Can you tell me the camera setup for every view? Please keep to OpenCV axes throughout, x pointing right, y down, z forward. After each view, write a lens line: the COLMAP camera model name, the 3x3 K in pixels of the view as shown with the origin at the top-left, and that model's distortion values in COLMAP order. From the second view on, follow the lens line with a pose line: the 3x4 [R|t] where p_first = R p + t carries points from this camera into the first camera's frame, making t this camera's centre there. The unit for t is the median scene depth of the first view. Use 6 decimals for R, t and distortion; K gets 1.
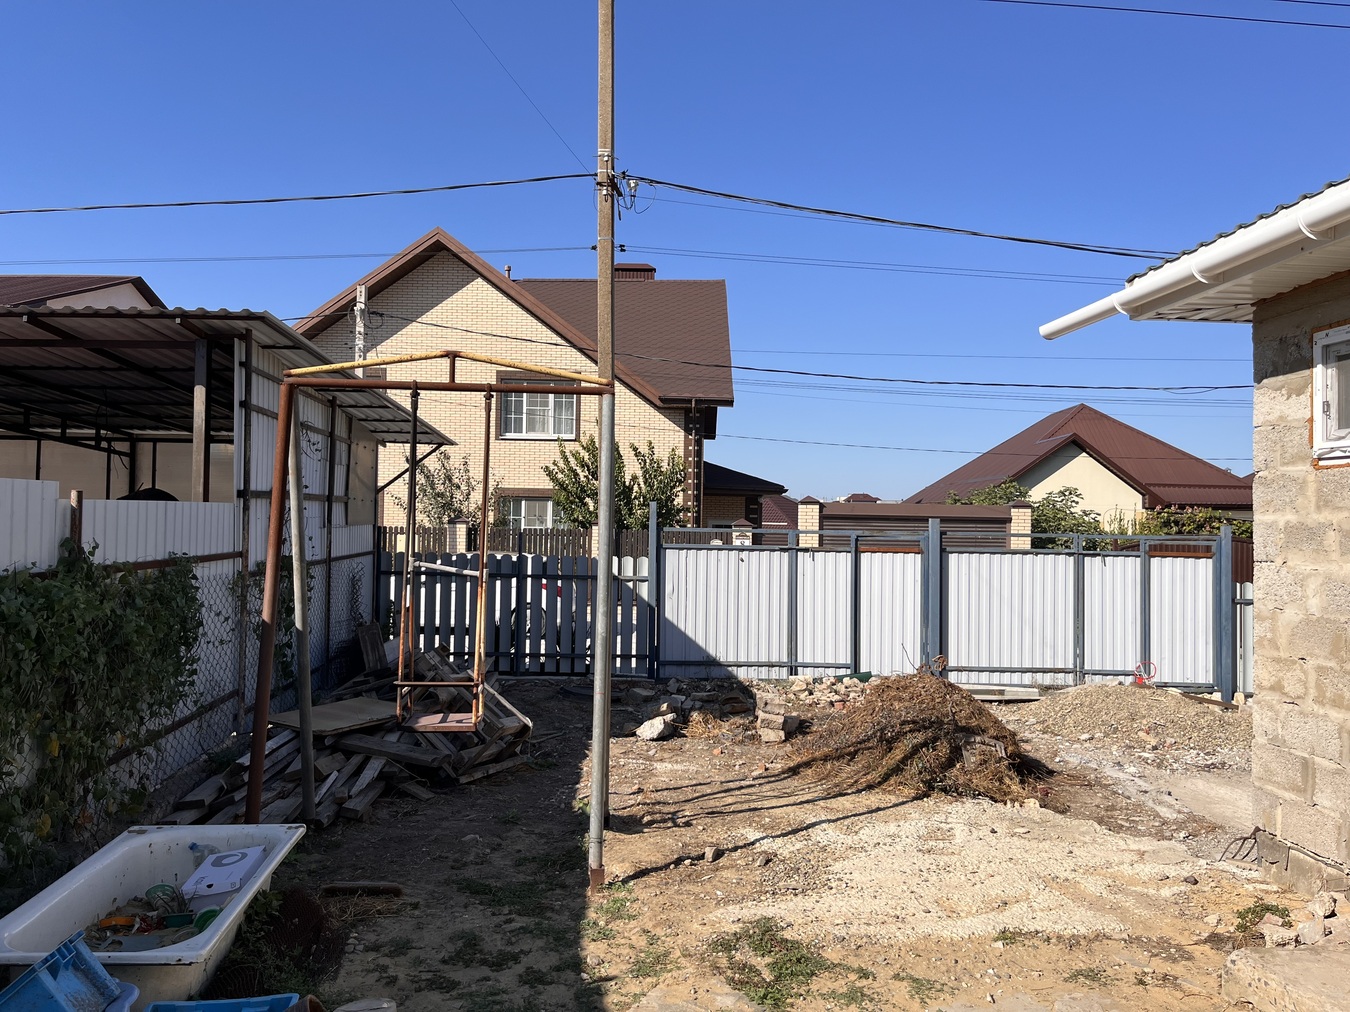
lens RADIAL K [[1022.7, 0, 671.1], [0, 1022.7, 502.9], [0, 0, 1]] dist [0.062180, -0.094635]
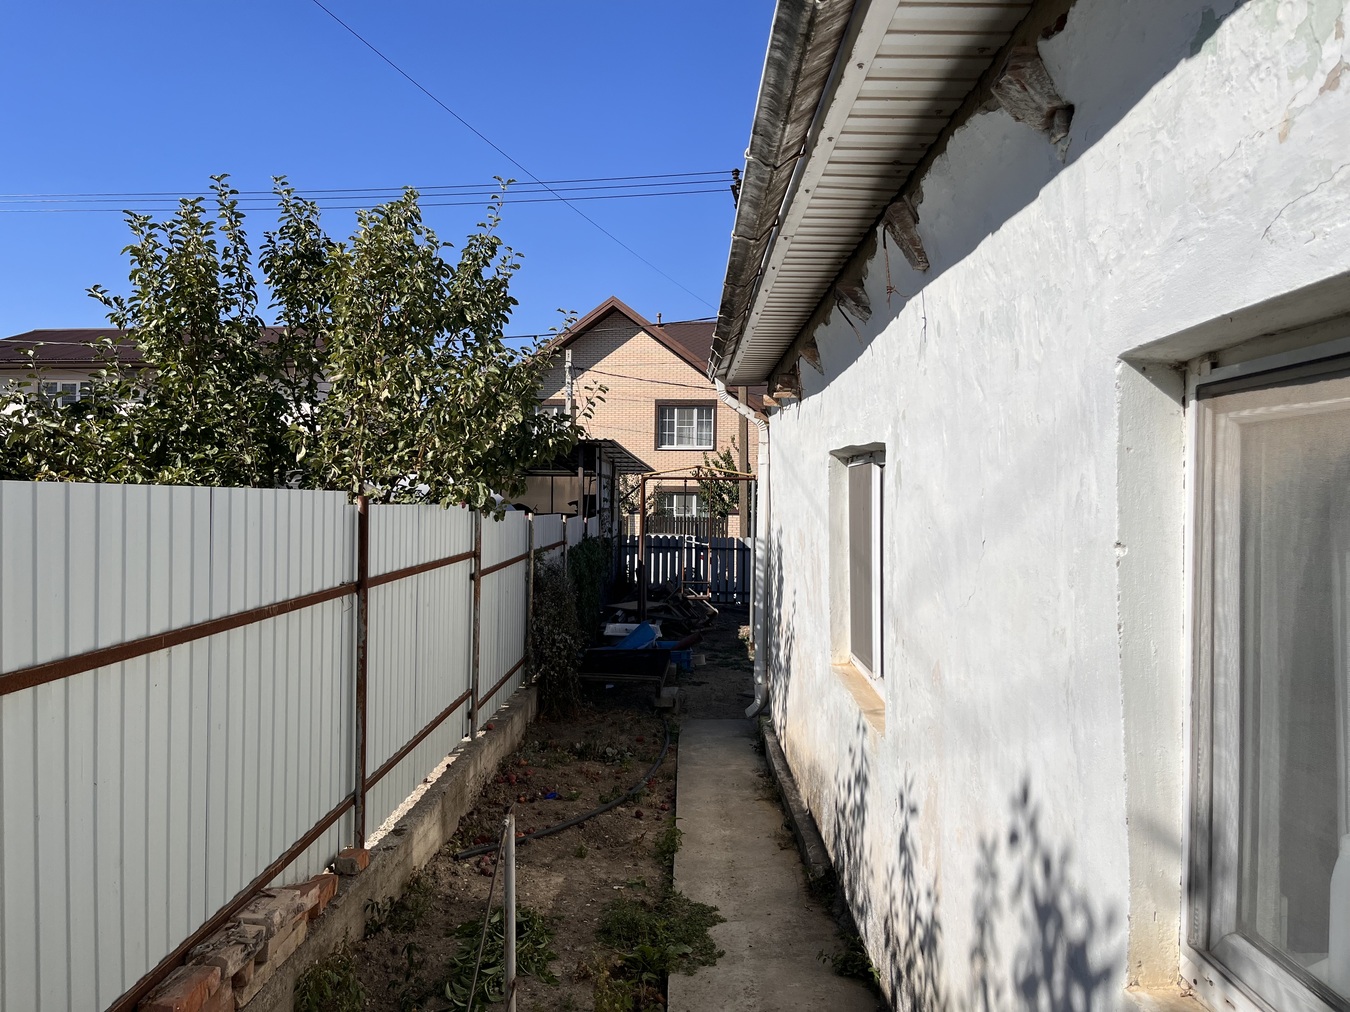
lens RADIAL K [[1022.7, 0, 672.4], [0, 1022.7, 496.7], [0, 0, 1]] dist [0.062180, -0.094635]
pose [[0.993405, -0.004603, -0.114564, 0.023583], [0.006304, 0.999875, 0.014487, -0.069276], [0.114483, -0.015113, 0.993310, -1.192169]]
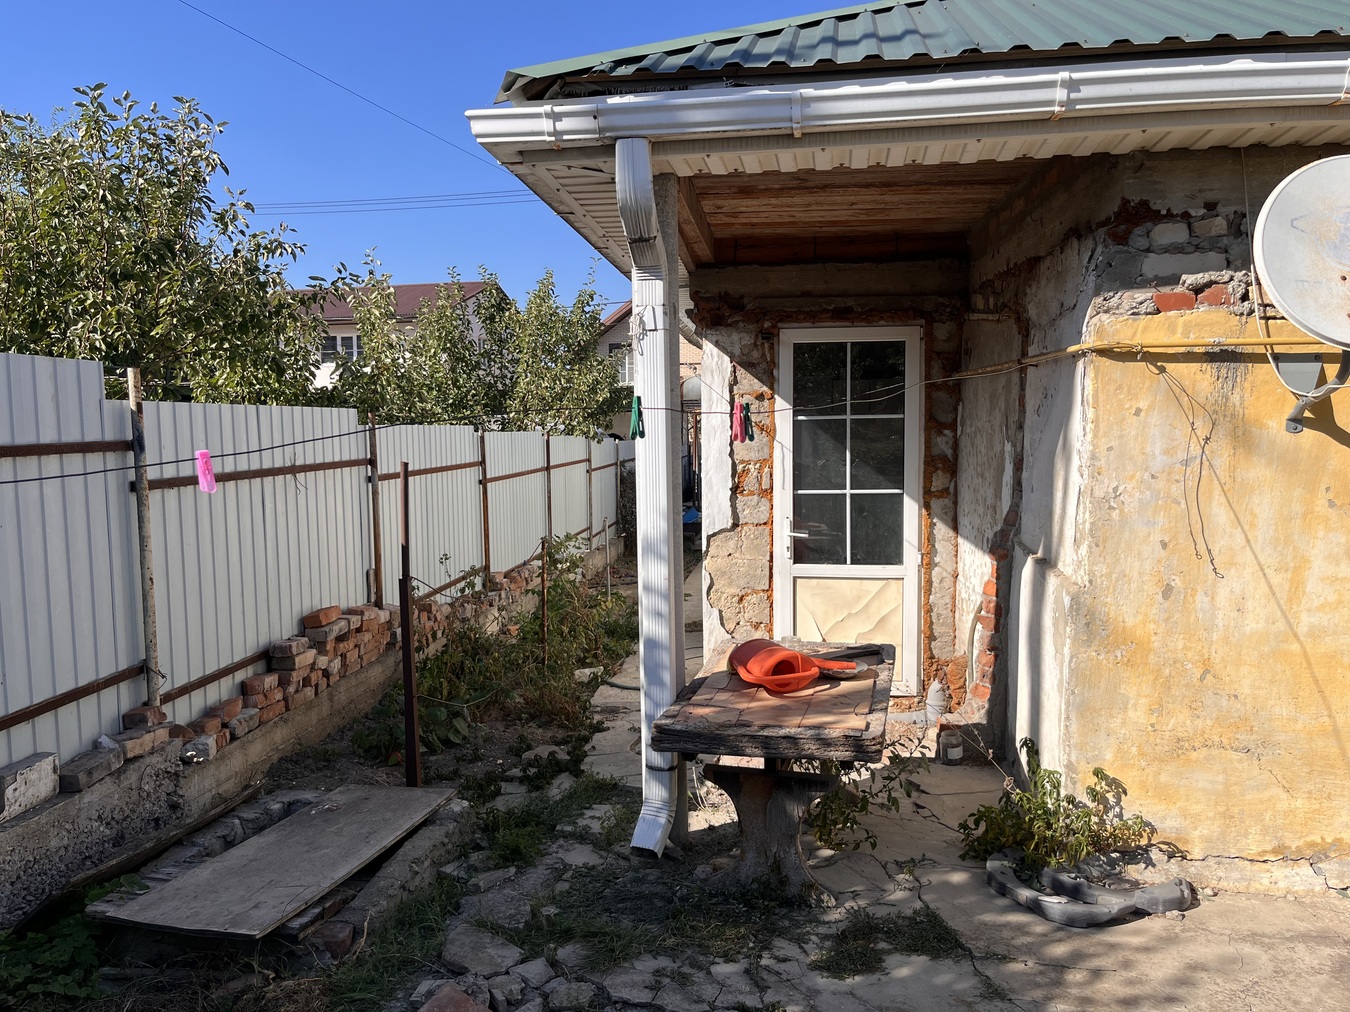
lens RADIAL K [[1022.7, 0, 674.7], [0, 1022.7, 504.6], [0, 0, 1]] dist [0.062180, -0.094635]
pose [[0.978158, -0.010937, -0.207577, 0.255499], [0.030639, 0.995294, 0.091935, -0.088605], [0.205594, -0.096287, 0.973889, -2.000041]]
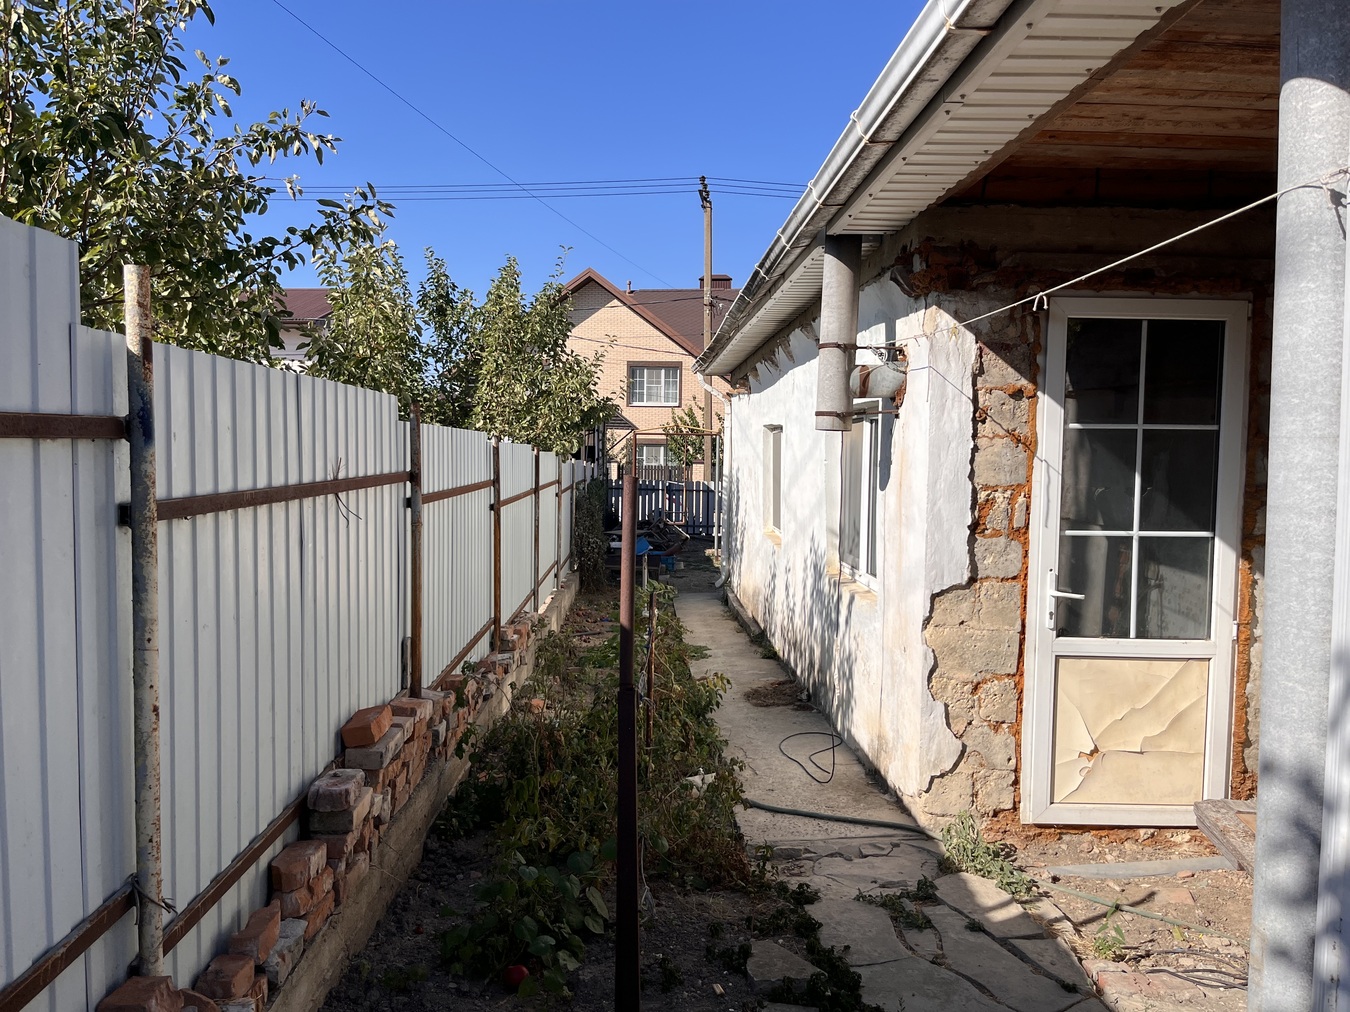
lens RADIAL K [[1022.7, 0, 673.5], [0, 1022.7, 493.5], [0, 0, 1]] dist [0.062180, -0.094635]
pose [[0.997381, 0.001610, -0.072314, 0.028784], [0.002665, 0.998256, 0.058977, -0.077411], [0.072283, -0.059016, 0.995637, -1.784215]]
